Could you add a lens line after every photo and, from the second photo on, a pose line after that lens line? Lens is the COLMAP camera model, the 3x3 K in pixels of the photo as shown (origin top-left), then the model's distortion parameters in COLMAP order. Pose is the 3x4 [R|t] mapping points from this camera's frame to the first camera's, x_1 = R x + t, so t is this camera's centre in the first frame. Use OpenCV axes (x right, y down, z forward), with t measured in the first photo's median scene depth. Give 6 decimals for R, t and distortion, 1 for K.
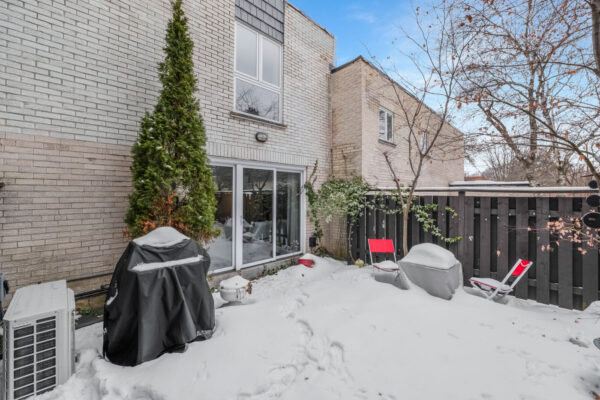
lens RADIAL K [[254.3, 0, 300.3], [0, 254.3, 189.3], [0, 0, 1]] dist [-0.000424, -0.000131]
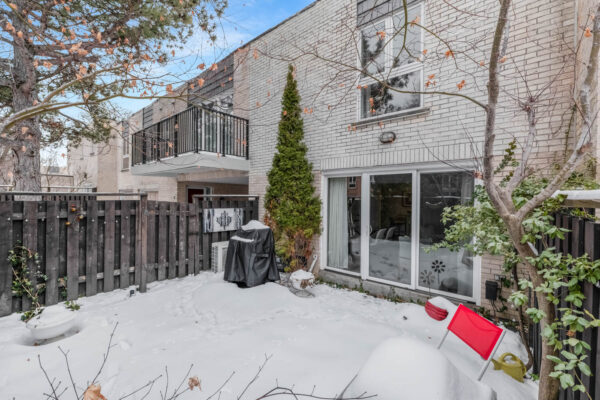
lens RADIAL K [[254.3, 0, 301.0], [0, 254.3, 203.1], [0, 0, 1]] dist [-0.000424, -0.000131]
pose [[0.097320, 0.005990, -0.995235, 0.825621], [-0.000798, 0.999982, 0.005941, 0.015654], [0.995253, 0.000216, 0.097323, 0.762498]]
